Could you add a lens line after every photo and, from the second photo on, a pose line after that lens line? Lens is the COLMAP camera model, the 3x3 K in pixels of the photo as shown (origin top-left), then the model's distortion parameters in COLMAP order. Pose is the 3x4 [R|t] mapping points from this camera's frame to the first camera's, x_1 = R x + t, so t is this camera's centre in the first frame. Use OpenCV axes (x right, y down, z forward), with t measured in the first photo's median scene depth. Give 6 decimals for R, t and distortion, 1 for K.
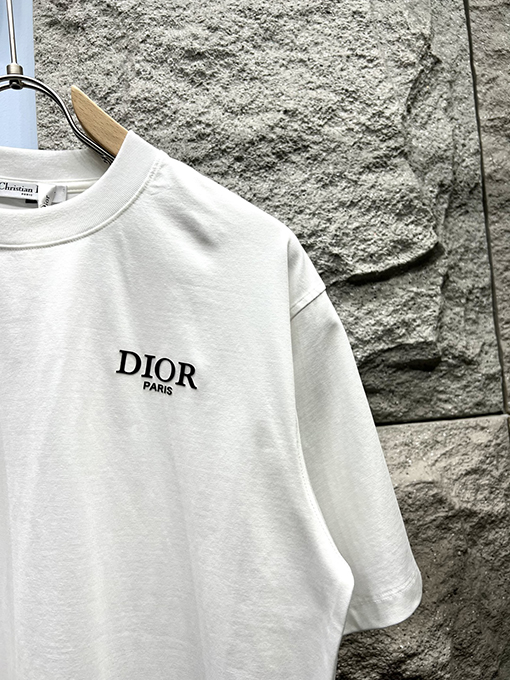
lens RADIAL K [[526.8, 0, 254.1], [0, 526.8, 342.7], [0, 0, 1]] dist [0.016798, -0.027464]
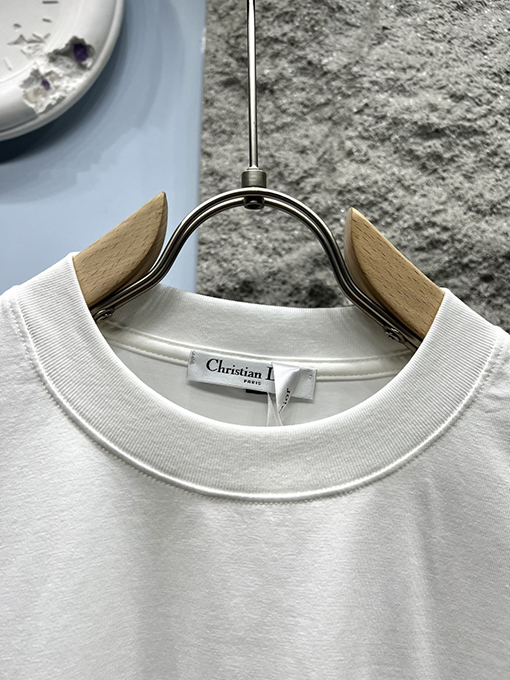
lens RADIAL K [[533.7, 0, 255.0], [0, 533.7, 340.0], [0, 0, 1]] dist [0.016041, -0.031519]
pose [[0.990796, 0.074923, -0.112737, -0.243224], [-0.082652, 0.994423, -0.065512, -0.193193], [0.107200, 0.074227, 0.991463, 0.270020]]
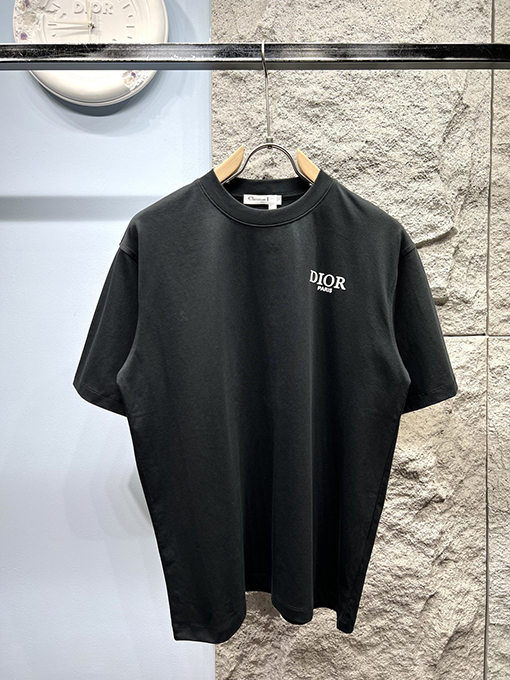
lens RADIAL K [[526.8, 0, 254.1], [0, 526.8, 342.7], [0, 0, 1]] dist [0.016798, -0.027464]
pose [[0.995710, 0.067337, -0.063464, -0.142563], [-0.059542, 0.991276, 0.117591, 0.010472], [0.070828, -0.113307, 0.991032, -0.725938]]
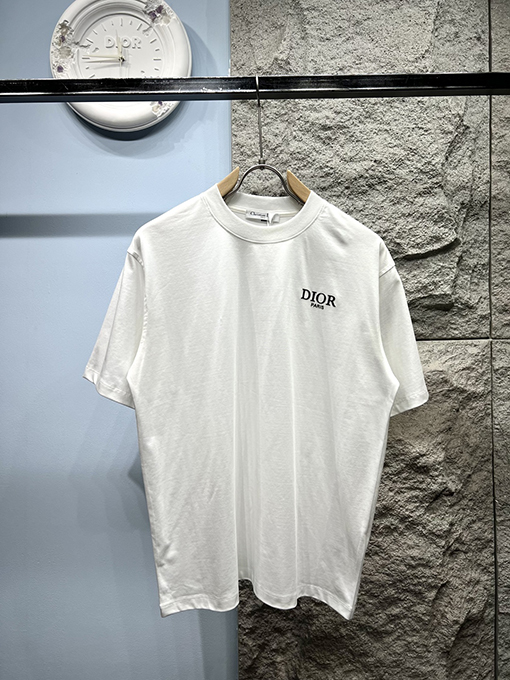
lens RADIAL K [[526.8, 0, 254.1], [0, 526.8, 342.7], [0, 0, 1]] dist [0.016798, -0.027464]
pose [[0.995573, 0.056155, -0.075375, -0.179455], [-0.049286, 0.994714, 0.090084, 0.034005], [0.080036, -0.085971, 0.993078, -0.862221]]
